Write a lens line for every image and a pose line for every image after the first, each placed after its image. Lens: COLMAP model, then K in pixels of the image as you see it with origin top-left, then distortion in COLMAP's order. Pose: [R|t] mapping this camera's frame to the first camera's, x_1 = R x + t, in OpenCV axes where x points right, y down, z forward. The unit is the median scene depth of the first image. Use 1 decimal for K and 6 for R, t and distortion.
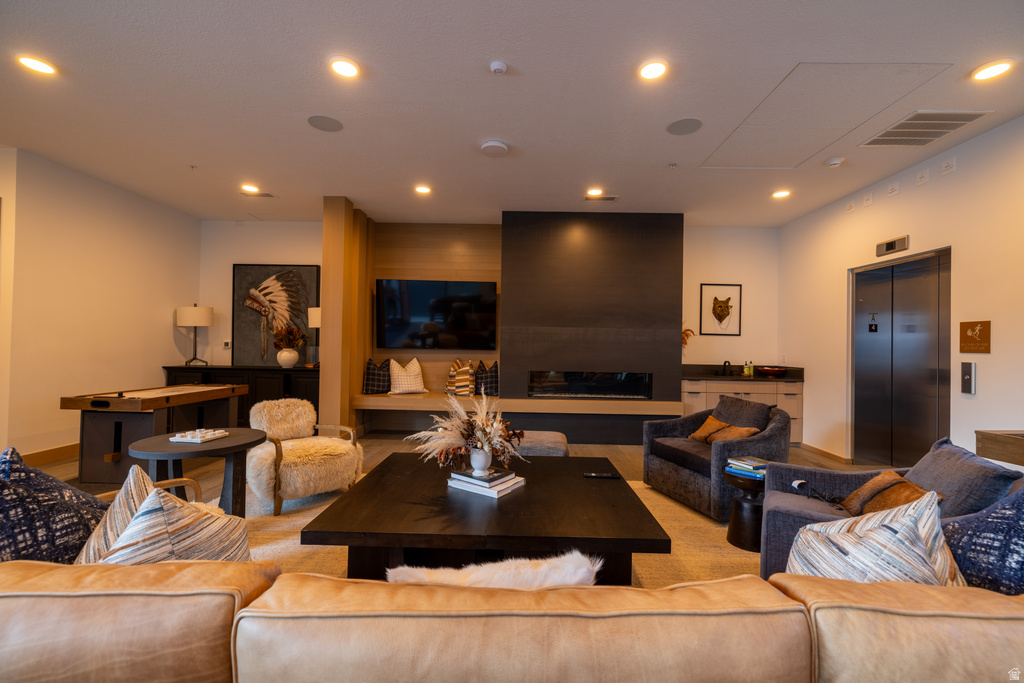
lens RADIAL K [[427.3, 0, 516.8], [0, 427.3, 340.1], [0, 0, 1]] dist [0.003437, 0.000016]
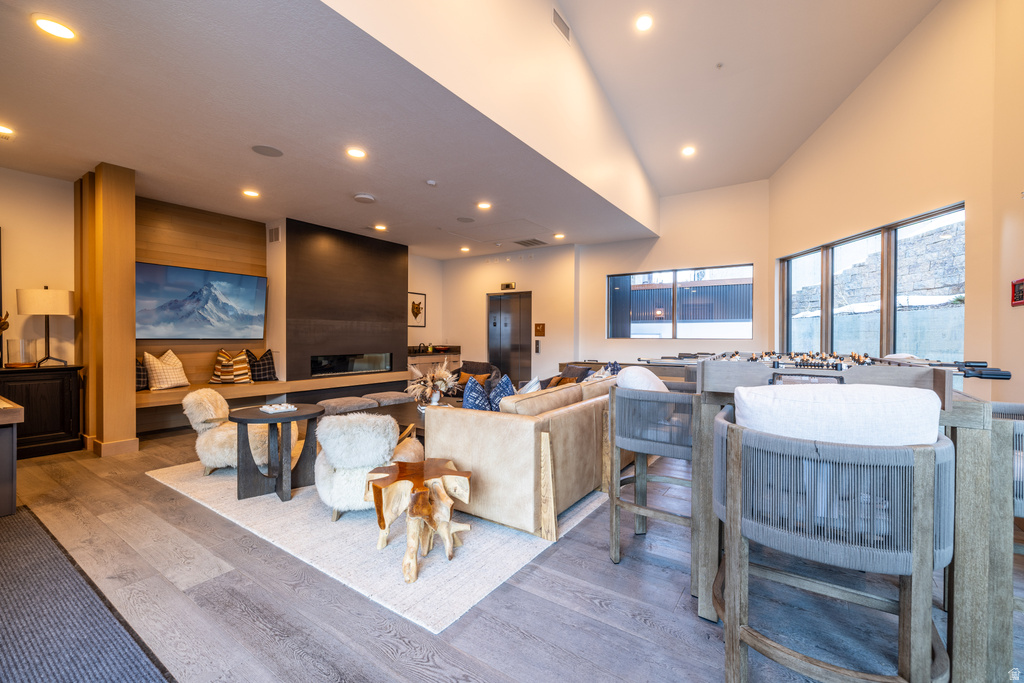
lens RADIAL K [[427.3, 0, 516.8], [0, 427.3, 340.1], [0, 0, 1]] dist [0.003437, 0.000016]
pose [[0.547316, -0.023198, 0.836604, -0.771652], [-0.007990, 0.999425, 0.032940, -0.020457], [-0.836888, -0.024713, 0.546817, -0.172627]]
